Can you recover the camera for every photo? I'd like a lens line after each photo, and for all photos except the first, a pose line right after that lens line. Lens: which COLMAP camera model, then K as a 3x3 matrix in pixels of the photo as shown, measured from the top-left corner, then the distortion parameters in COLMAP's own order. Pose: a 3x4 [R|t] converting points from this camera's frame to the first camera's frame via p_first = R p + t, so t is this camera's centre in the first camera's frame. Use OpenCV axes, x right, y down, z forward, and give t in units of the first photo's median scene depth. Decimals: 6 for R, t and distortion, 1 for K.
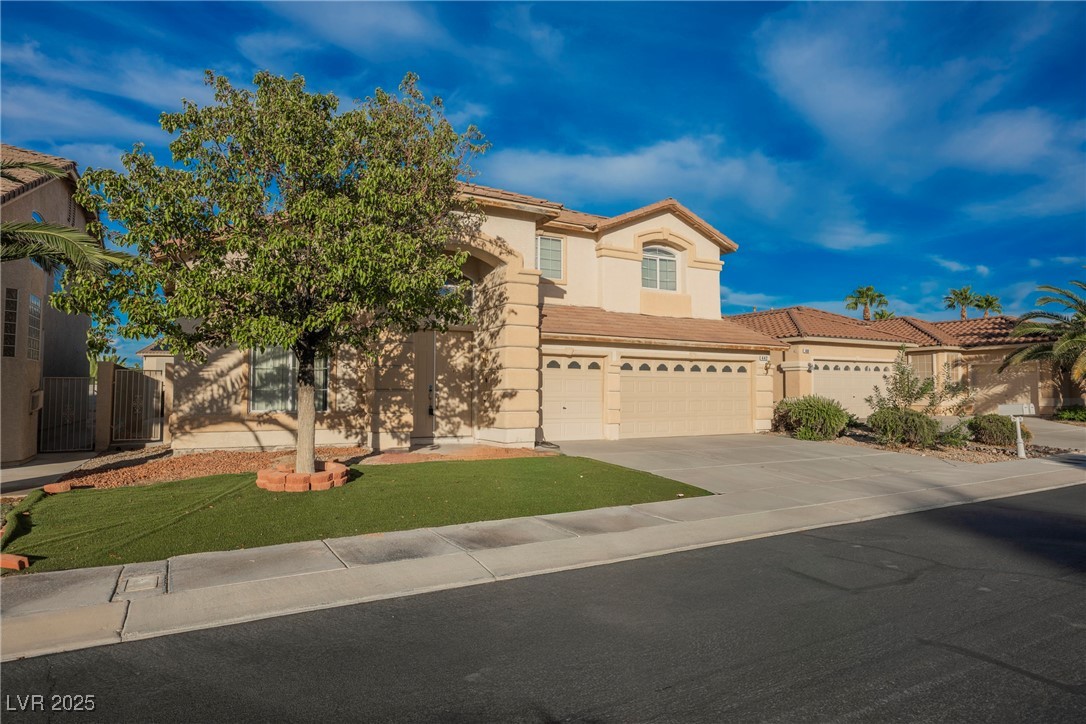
lens RADIAL K [[625.7, 0, 543.3], [0, 625.7, 360.9], [0, 0, 1]] dist [0.003664, -0.007274]
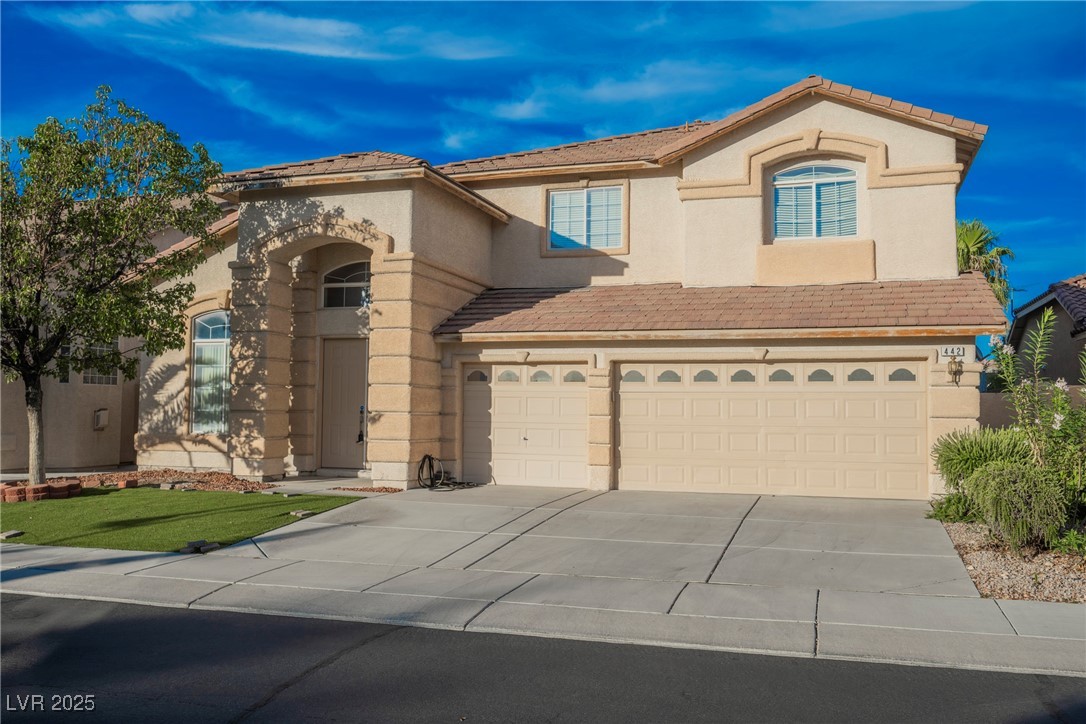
lens RADIAL K [[956.7, 0, 546.3], [0, 956.7, 351.6], [0, 0, 1]] dist [-0.009913, 0.049235]
pose [[0.680980, -0.043545, -0.731007, 0.905393], [0.028566, 0.999050, -0.032900, 0.015191], [0.731745, 0.001522, 0.681577, 0.319673]]
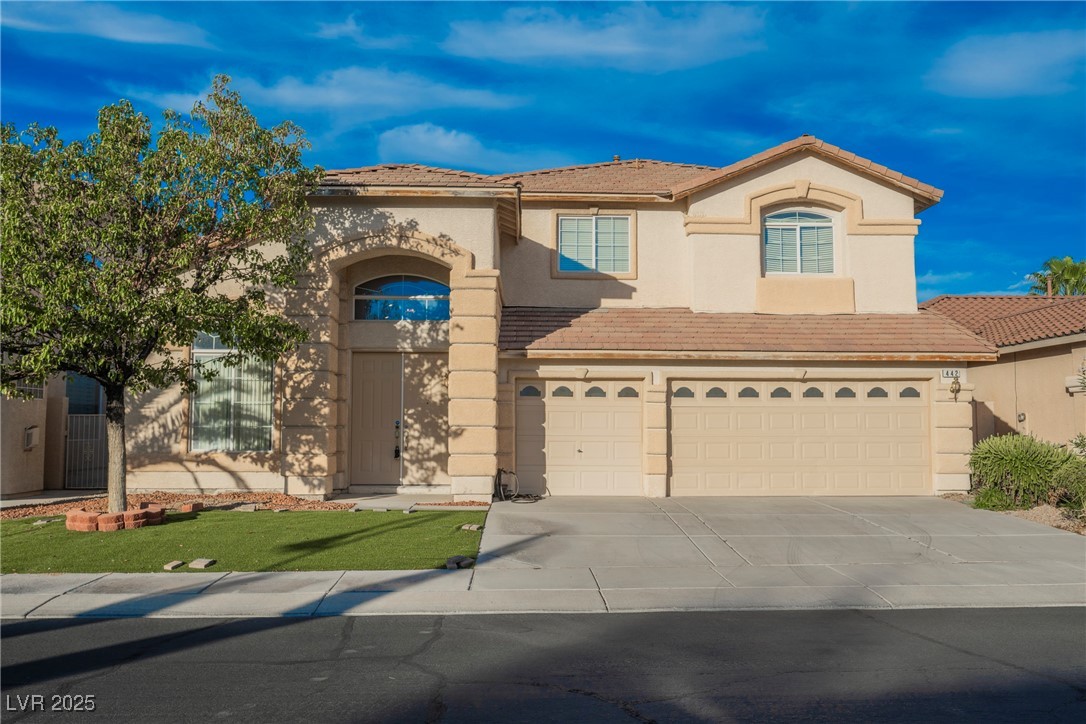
lens RADIAL K [[956.7, 0, 555.6], [0, 956.7, 344.2], [0, 0, 1]] dist [-0.009913, 0.049235]
pose [[0.893728, -0.040352, -0.446791, 0.559684], [0.023193, 0.998771, -0.043811, -0.001480], [0.448009, 0.028792, 0.893565, -0.018118]]
